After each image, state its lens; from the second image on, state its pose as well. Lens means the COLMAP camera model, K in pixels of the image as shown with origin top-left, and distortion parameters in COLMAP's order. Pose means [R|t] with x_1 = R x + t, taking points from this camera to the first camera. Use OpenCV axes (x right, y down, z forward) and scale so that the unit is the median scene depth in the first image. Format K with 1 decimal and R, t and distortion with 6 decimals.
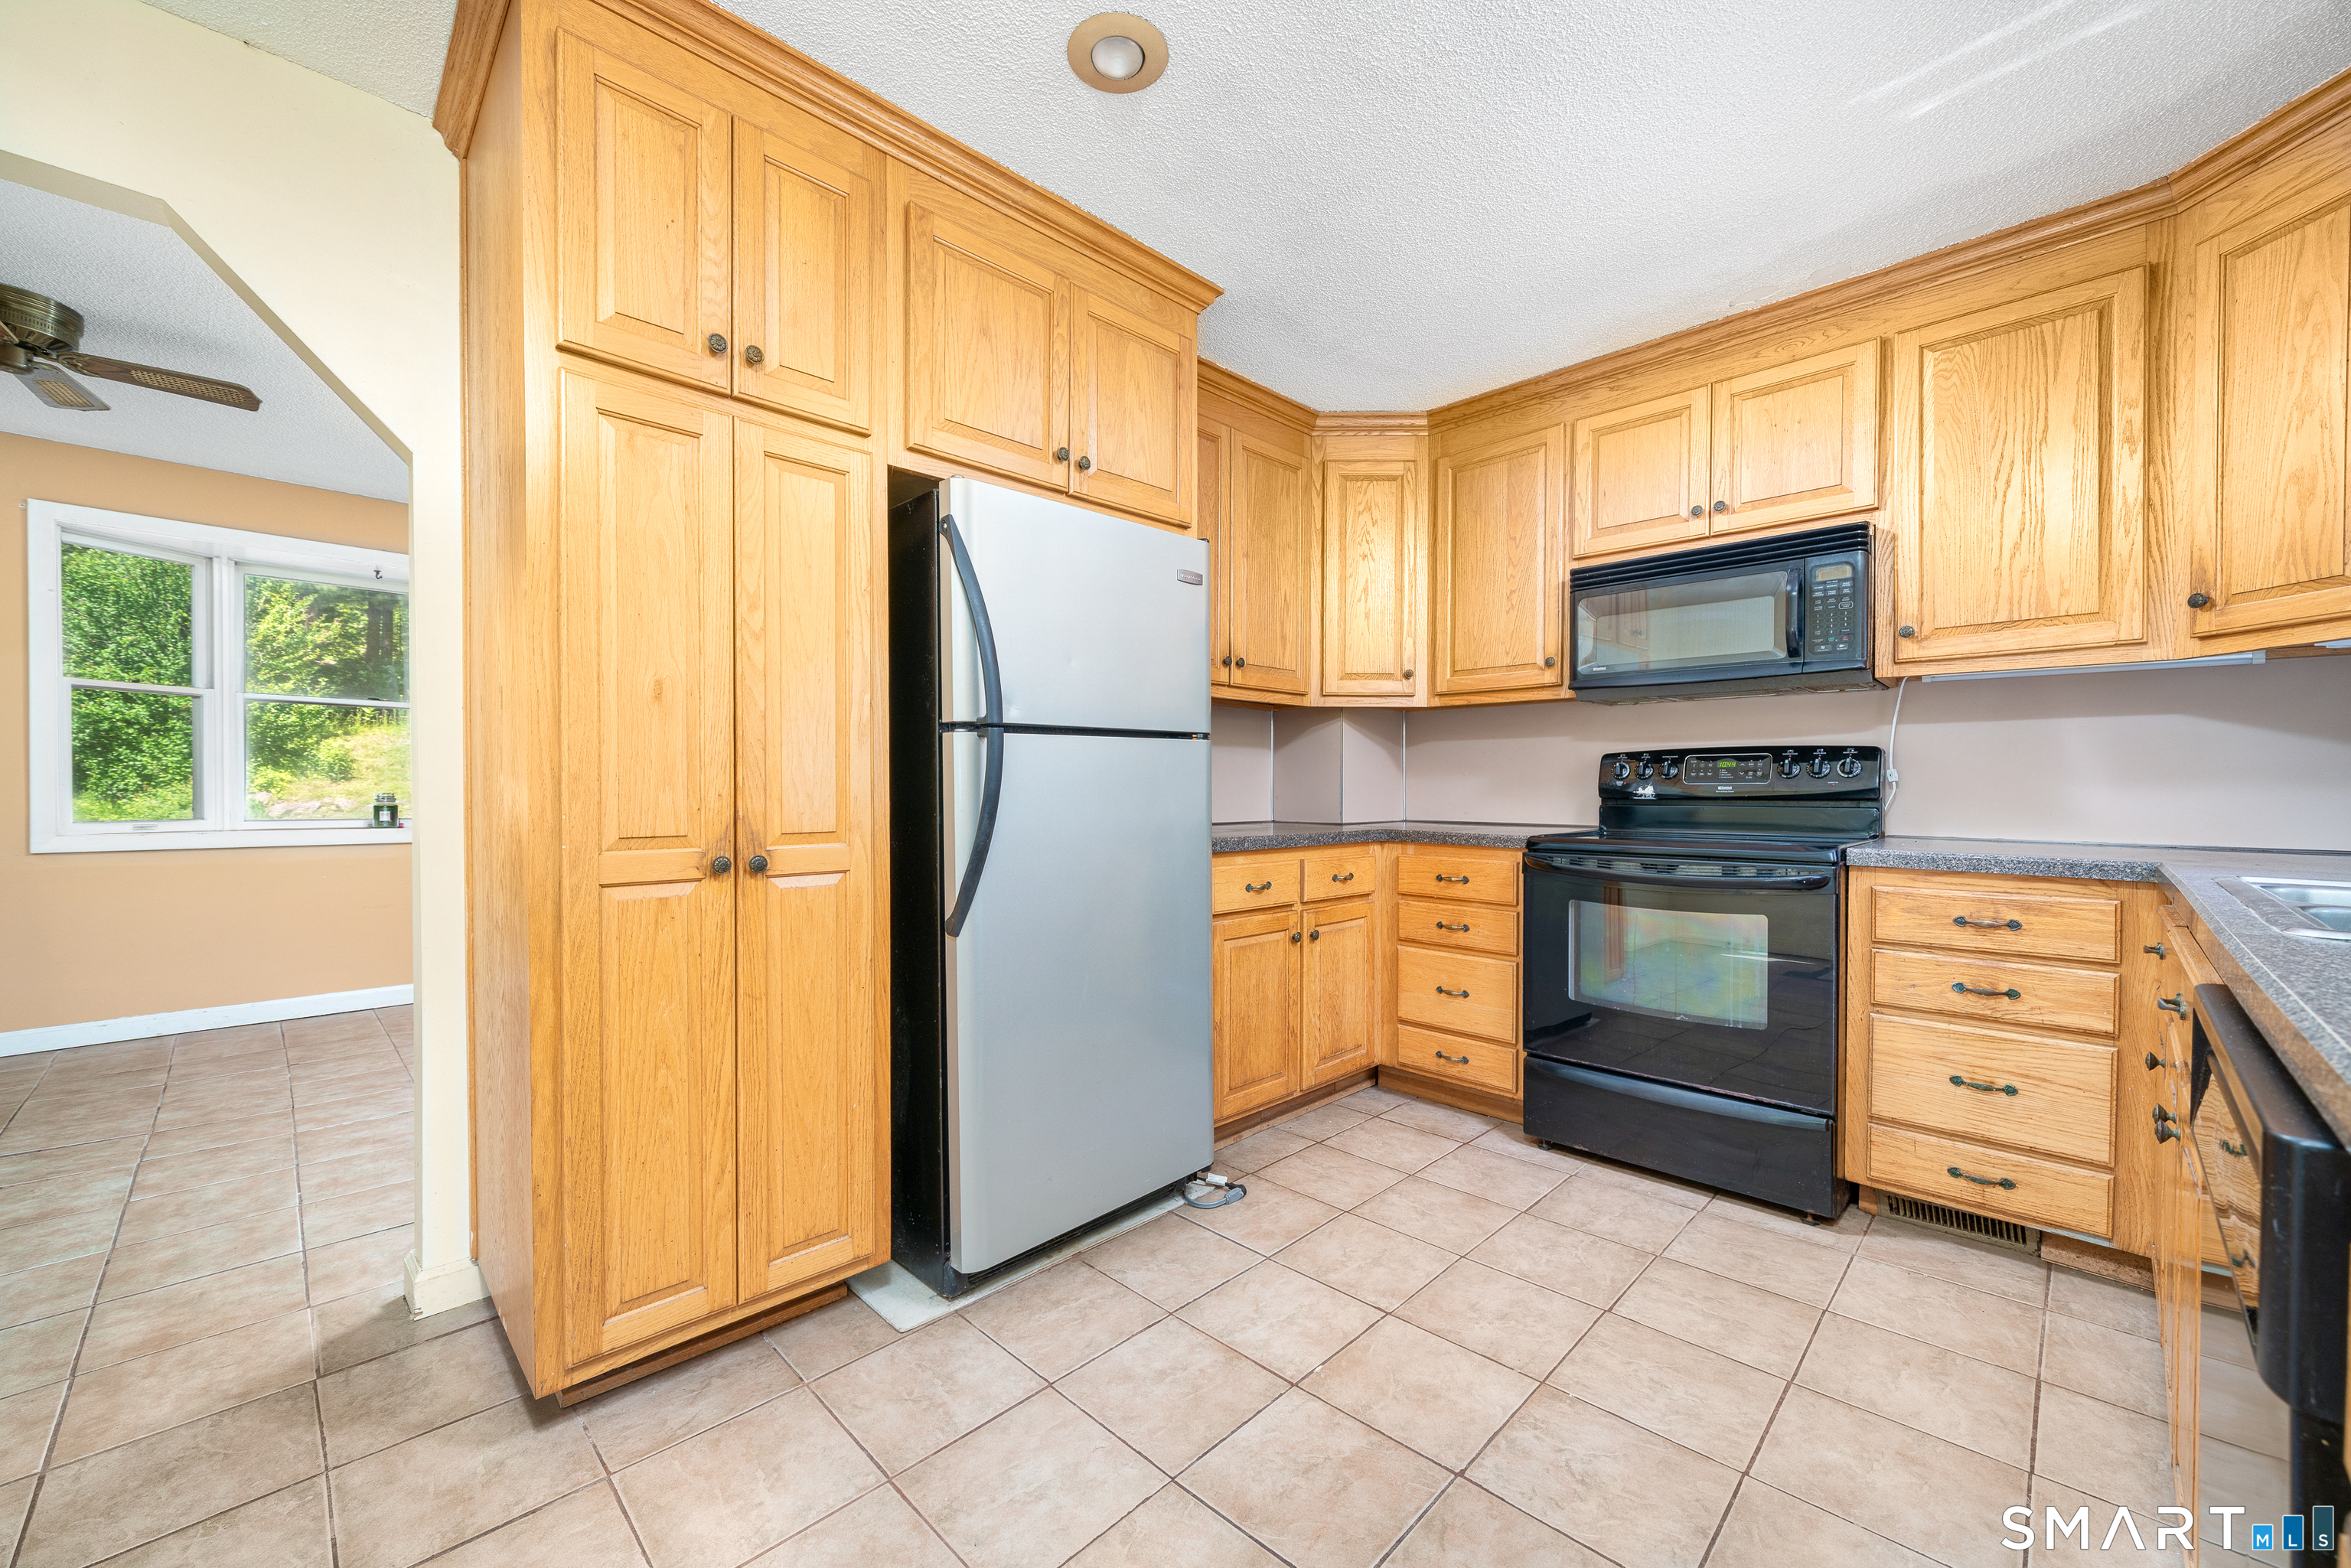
lens RADIAL K [[898.5, 0, 1175.6], [0, 898.5, 792.1], [0, 0, 1]] dist [-0.000823, 0.000172]
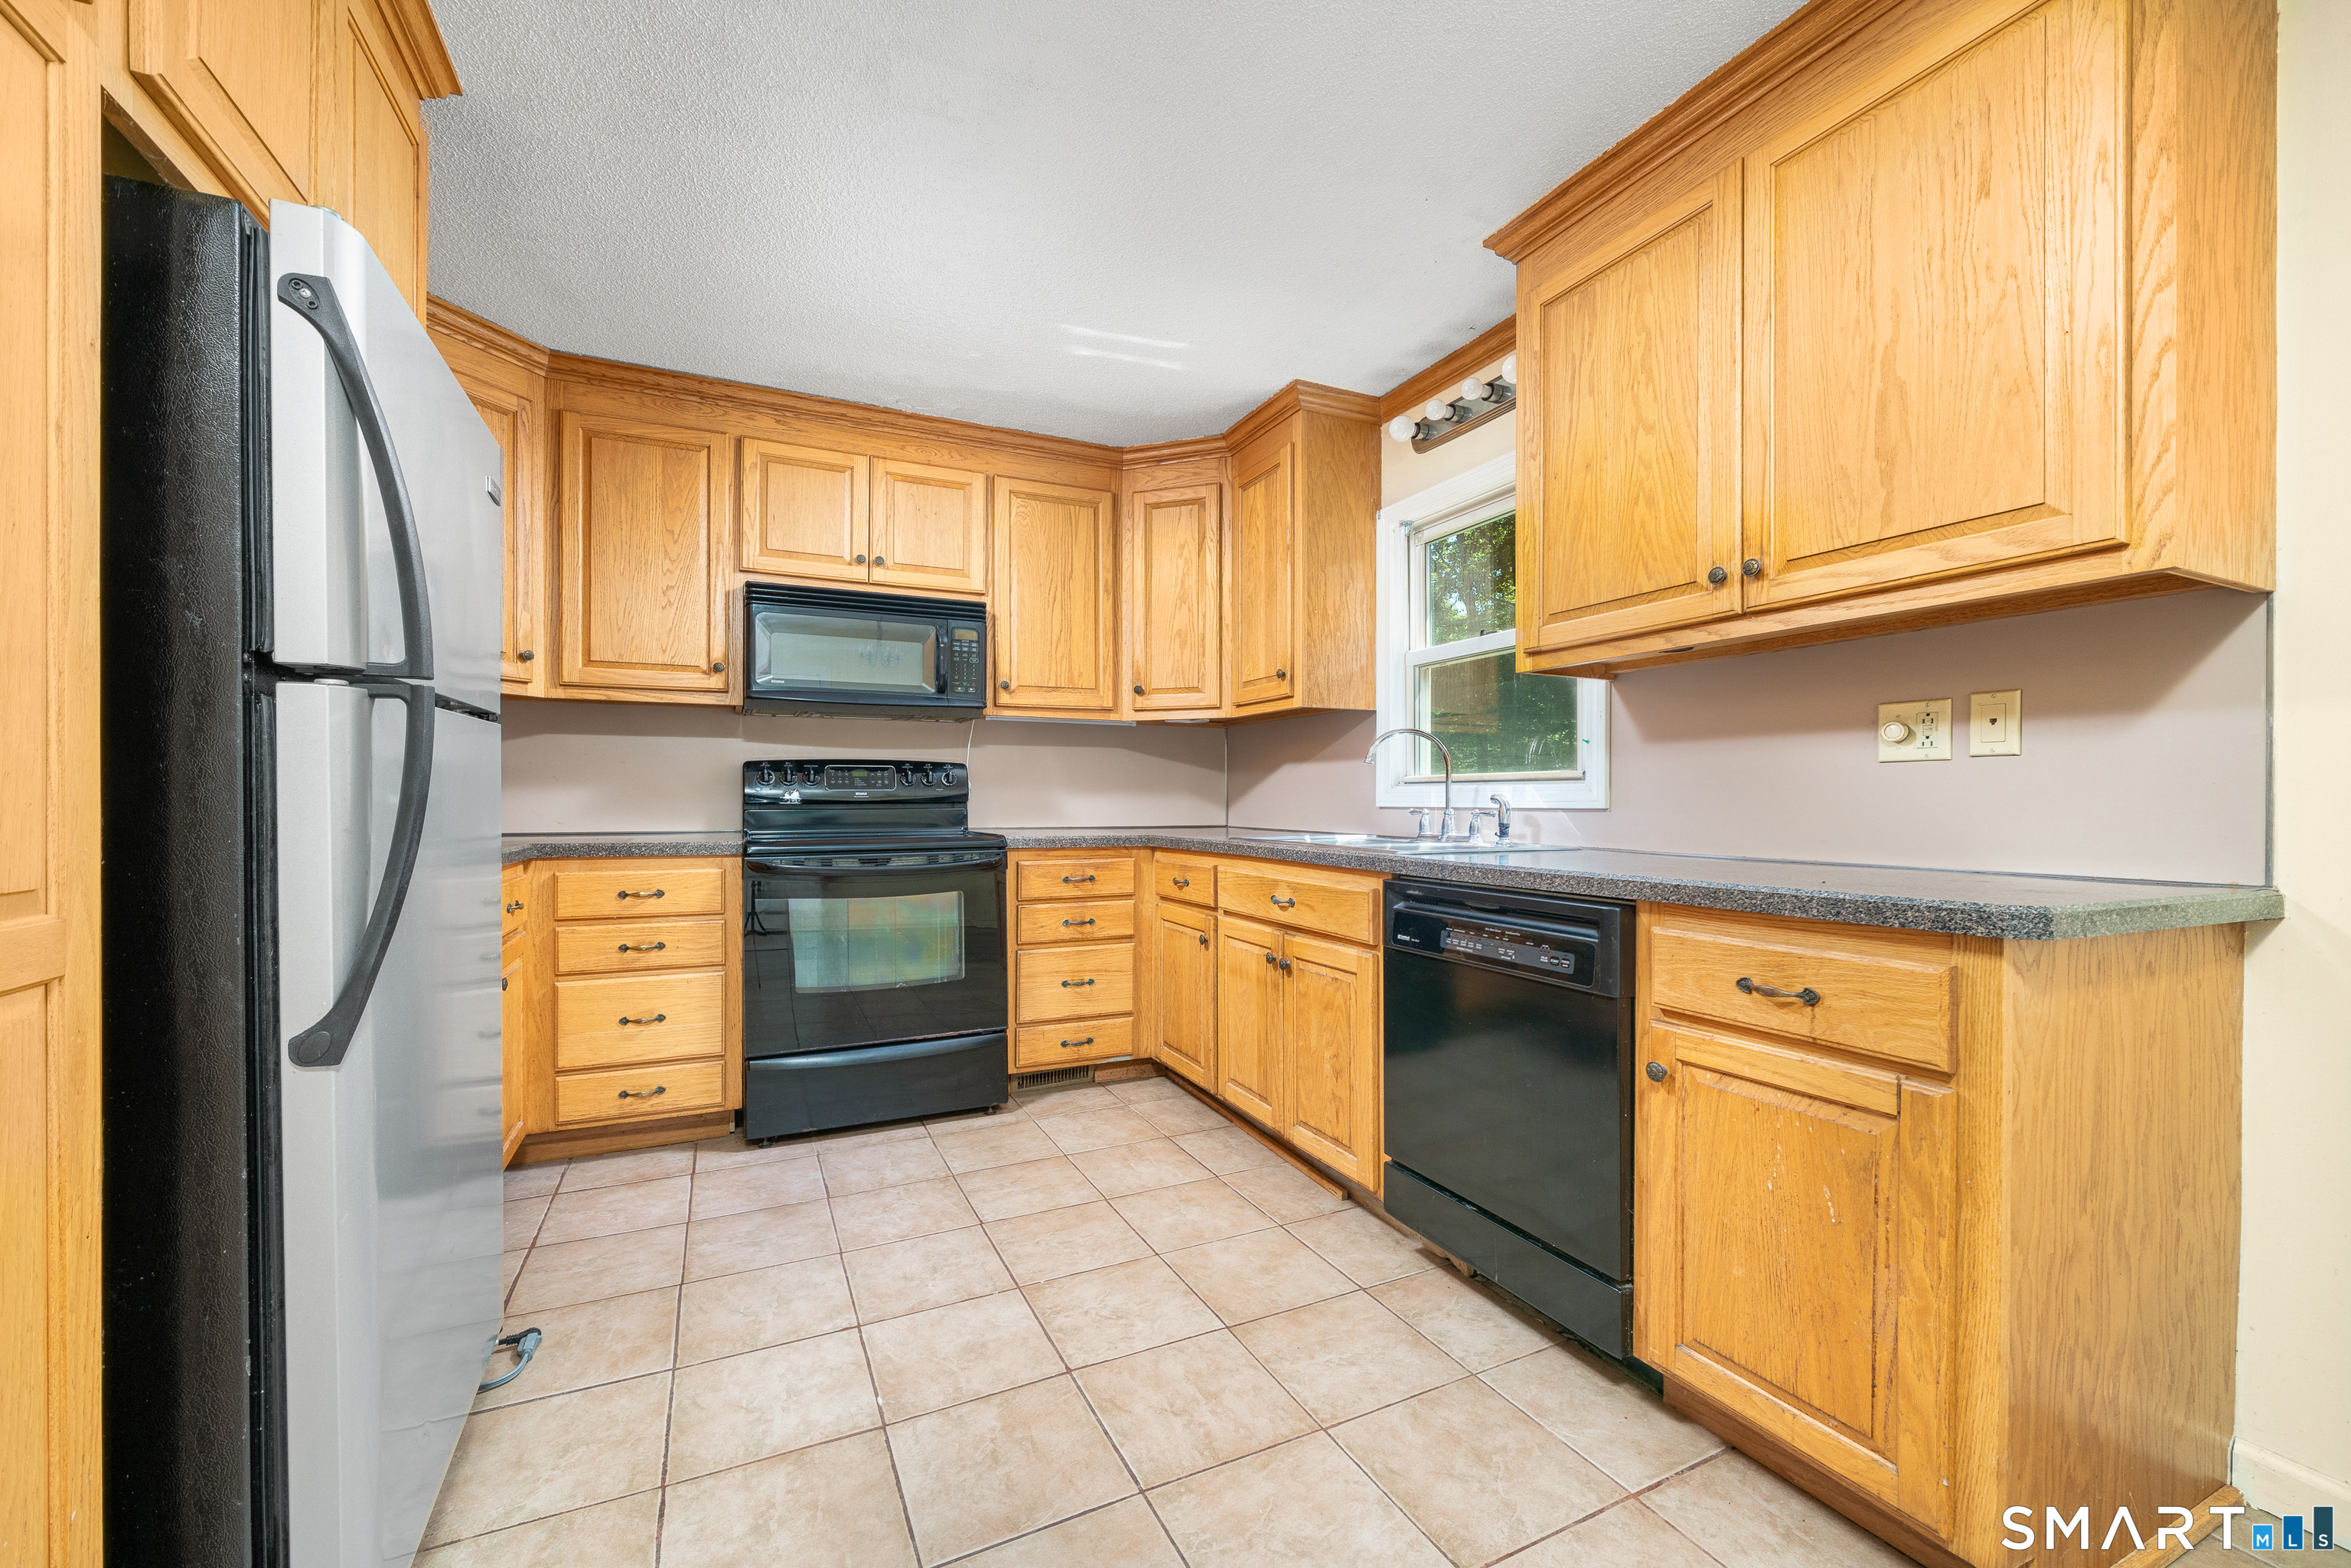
lens RADIAL K [[903.9, 0, 1092.7], [0, 903.9, 794.1], [0, 0, 1]] dist [-0.000367, 0.000060]
pose [[0.393625, 0.001894, 0.919269, -0.442019], [0.005020, 0.999979, -0.004210, 0.002896], [-0.919257, 0.006272, 0.393607, 0.287101]]
